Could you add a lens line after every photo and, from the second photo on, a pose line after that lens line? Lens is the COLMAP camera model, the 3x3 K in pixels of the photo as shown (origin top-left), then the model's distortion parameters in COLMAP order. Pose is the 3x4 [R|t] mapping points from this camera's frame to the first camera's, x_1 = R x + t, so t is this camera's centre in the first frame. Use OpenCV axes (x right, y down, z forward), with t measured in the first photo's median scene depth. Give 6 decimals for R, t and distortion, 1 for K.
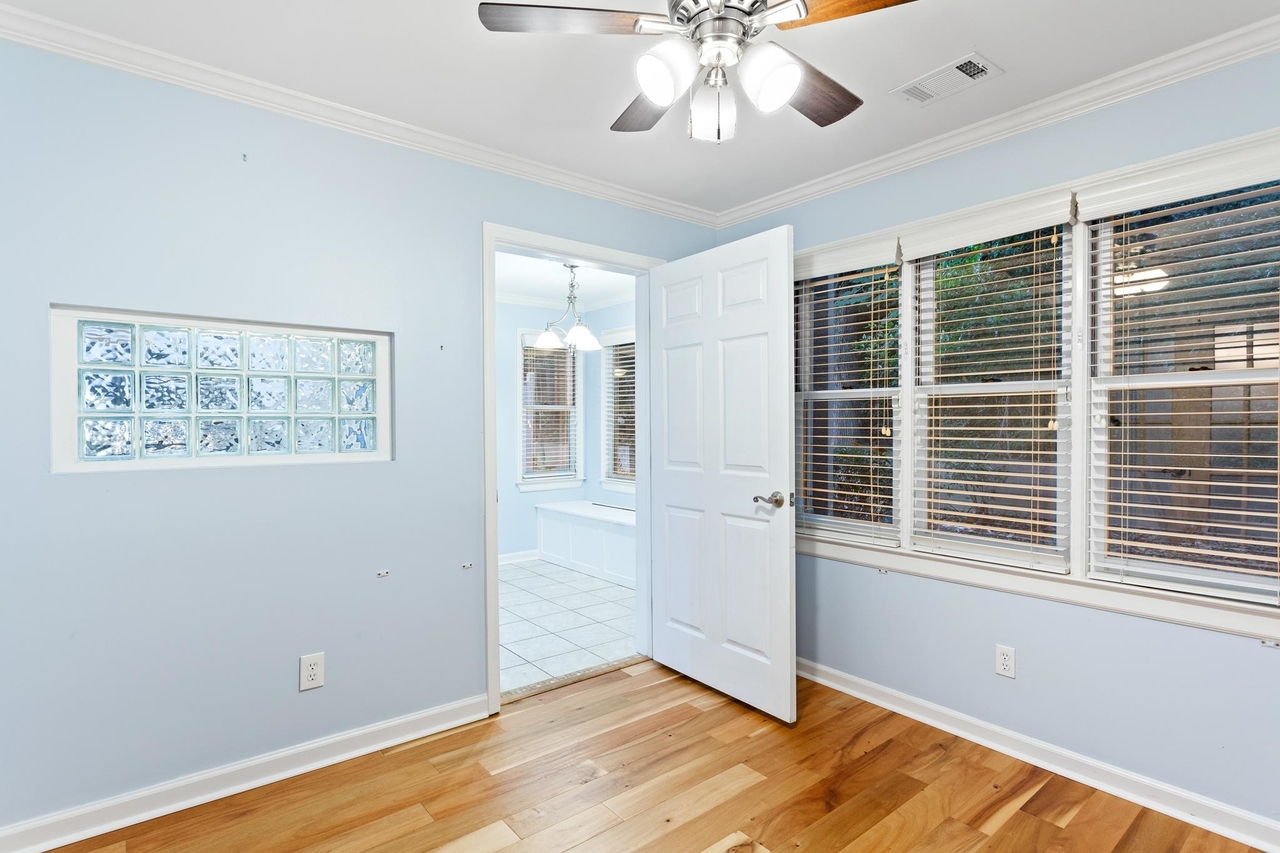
lens RADIAL K [[629.4, 0, 640.0], [0, 629.4, 426.5], [0, 0, 1]] dist [-0.002792, 0.001155]
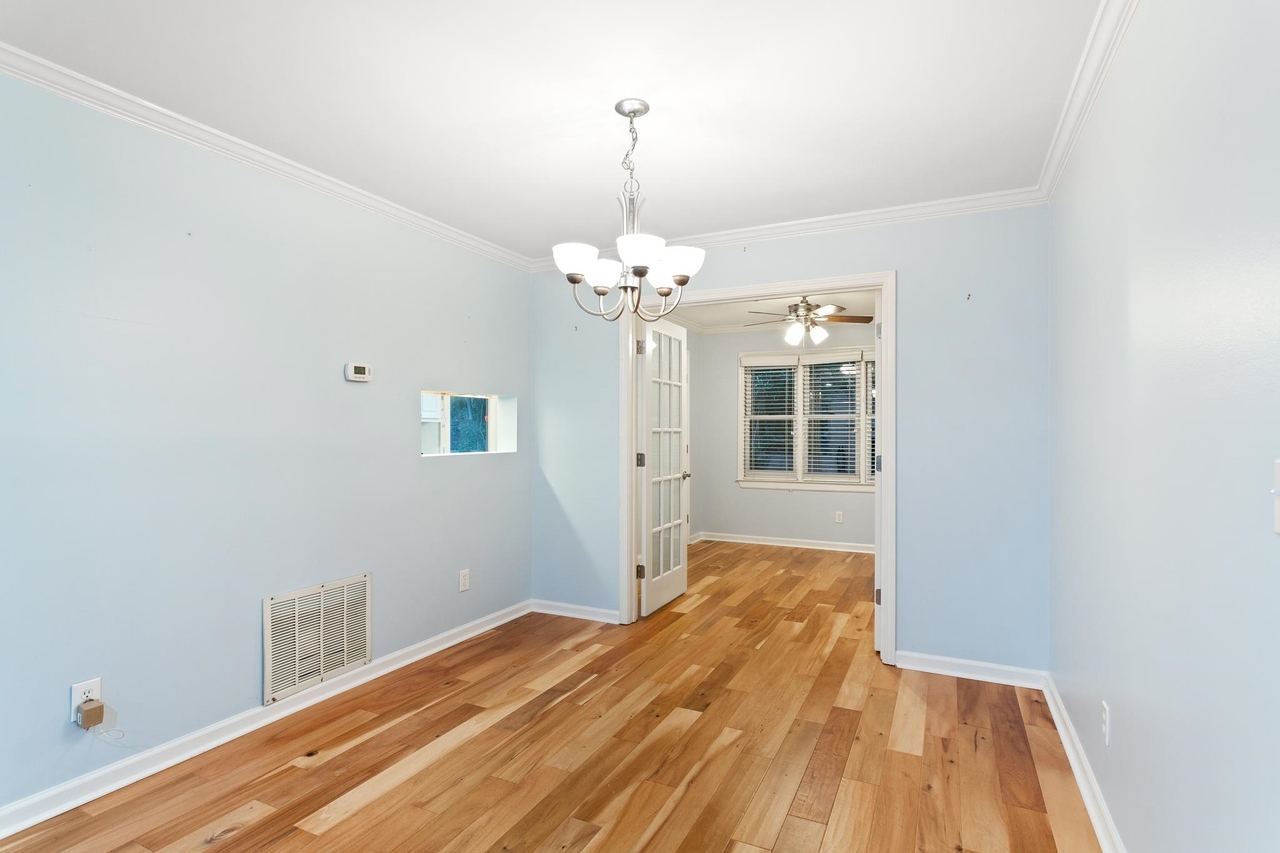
lens RADIAL K [[629.4, 0, 640.0], [0, 629.4, 426.5], [0, 0, 1]] dist [-0.002792, 0.001155]
pose [[0.904108, 0.011110, 0.427159, -1.268444], [-0.006567, 0.999905, -0.012107, 0.017749], [-0.427253, 0.008141, 0.904095, -1.020649]]
